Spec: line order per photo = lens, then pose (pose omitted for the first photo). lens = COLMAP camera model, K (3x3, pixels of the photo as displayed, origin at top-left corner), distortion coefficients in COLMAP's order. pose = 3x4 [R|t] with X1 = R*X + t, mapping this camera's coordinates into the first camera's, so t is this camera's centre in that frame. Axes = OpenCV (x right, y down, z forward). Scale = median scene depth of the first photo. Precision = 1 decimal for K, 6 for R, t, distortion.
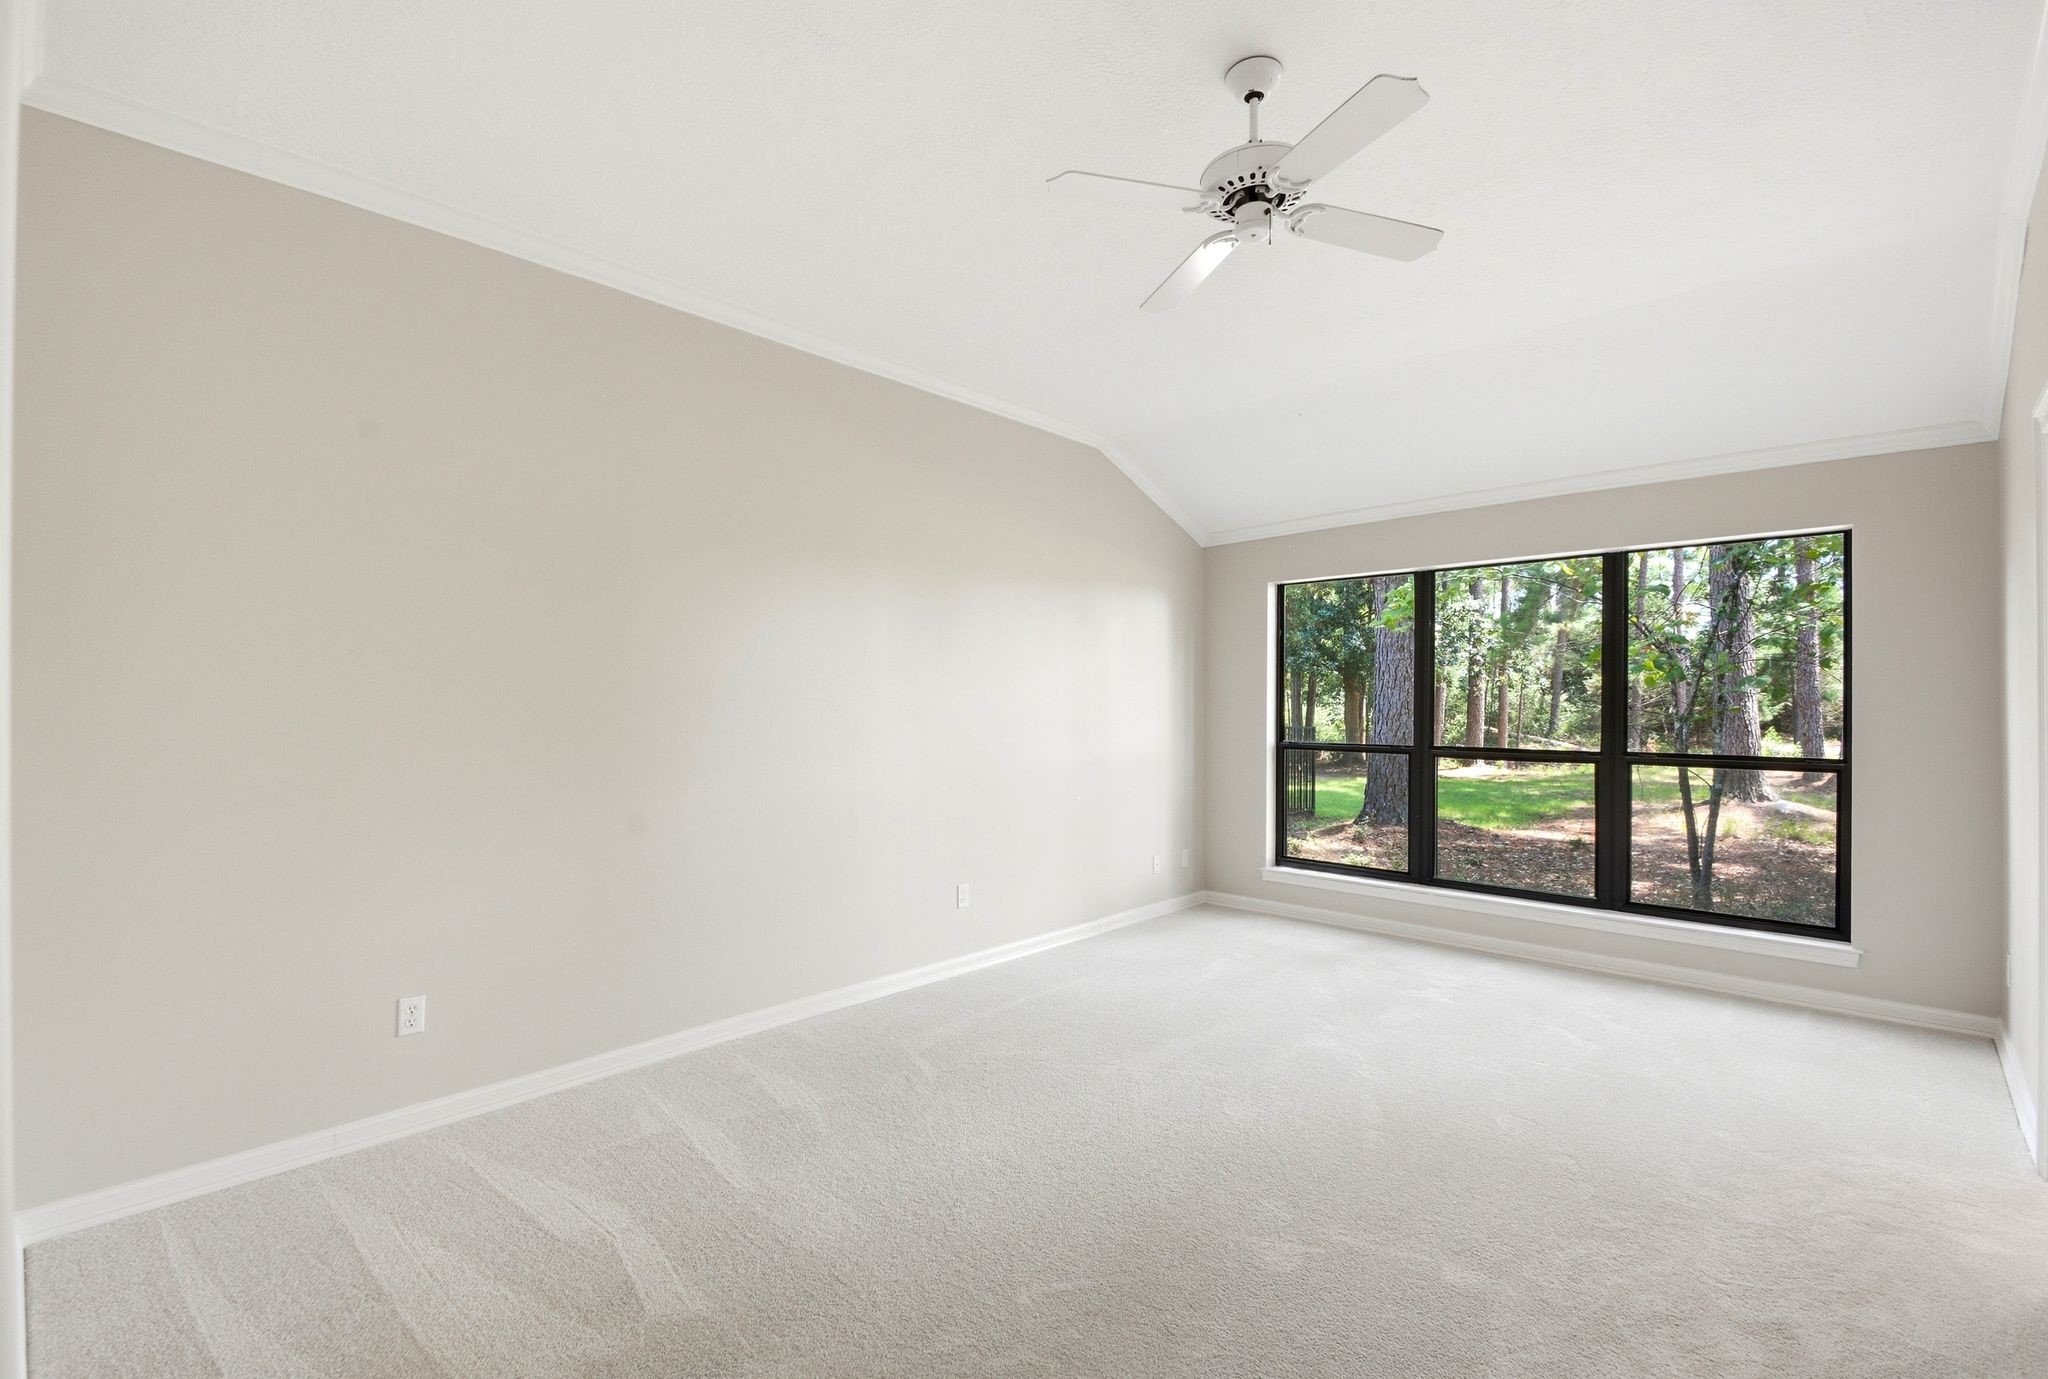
lens RADIAL K [[902.9, 0, 1033.6], [0, 902.9, 705.2], [0, 0, 1]] dist [-0.016597, -0.000269]
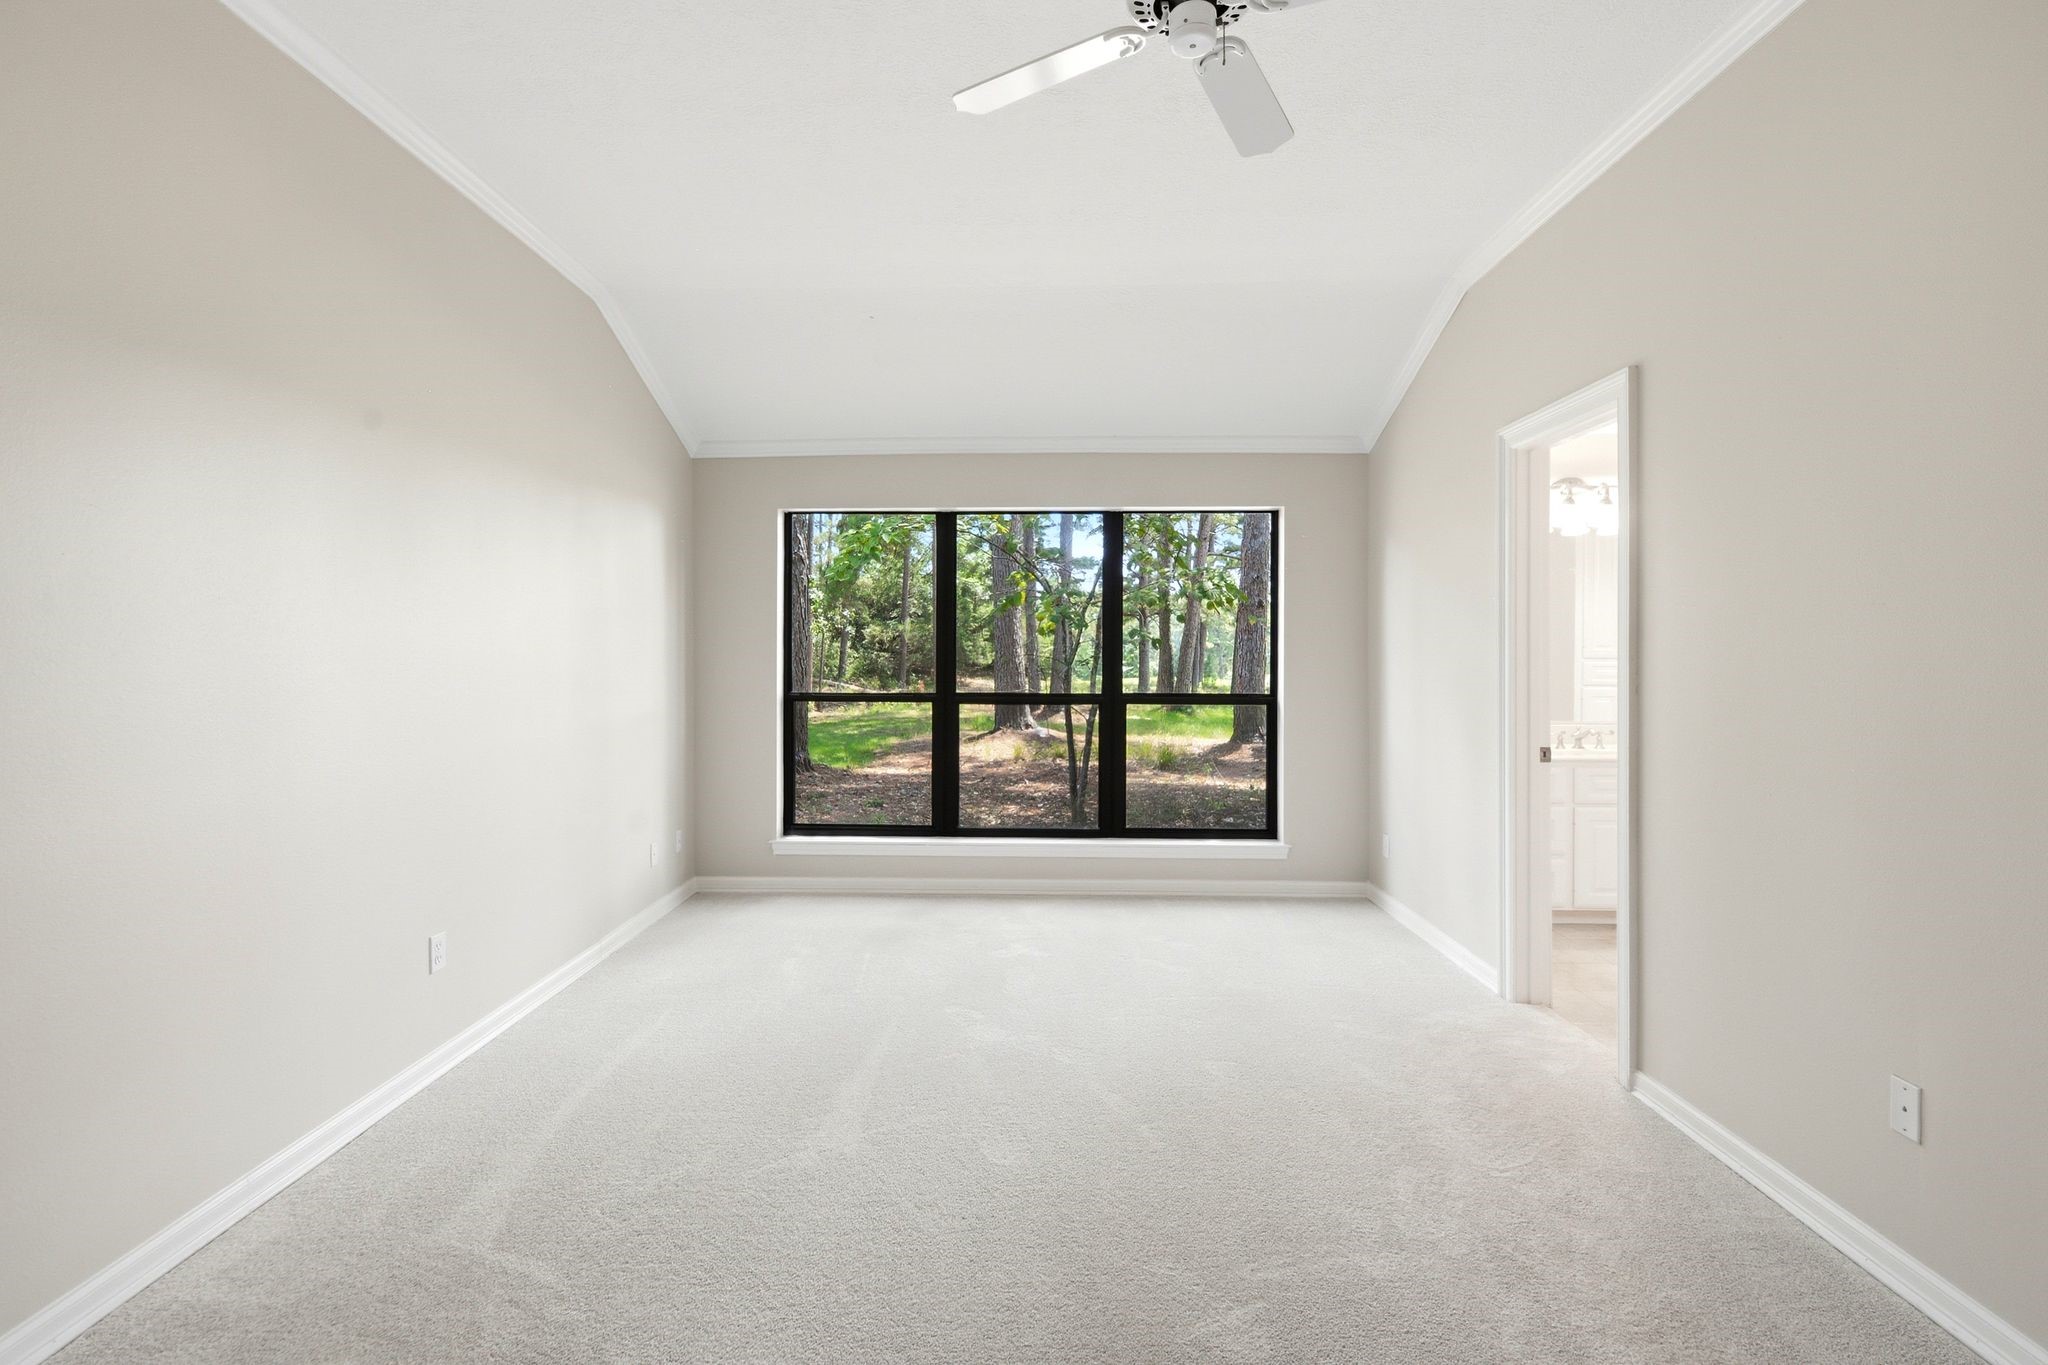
lens RADIAL K [[921.1, 0, 1022.1], [0, 921.1, 666.4], [0, 0, 1]] dist [0.002788, -0.004219]
pose [[0.749907, -0.011318, 0.661446, -0.142347], [0.000947, 0.999871, 0.016035, 0.000607], [-0.661542, -0.011398, 0.749821, 0.178854]]
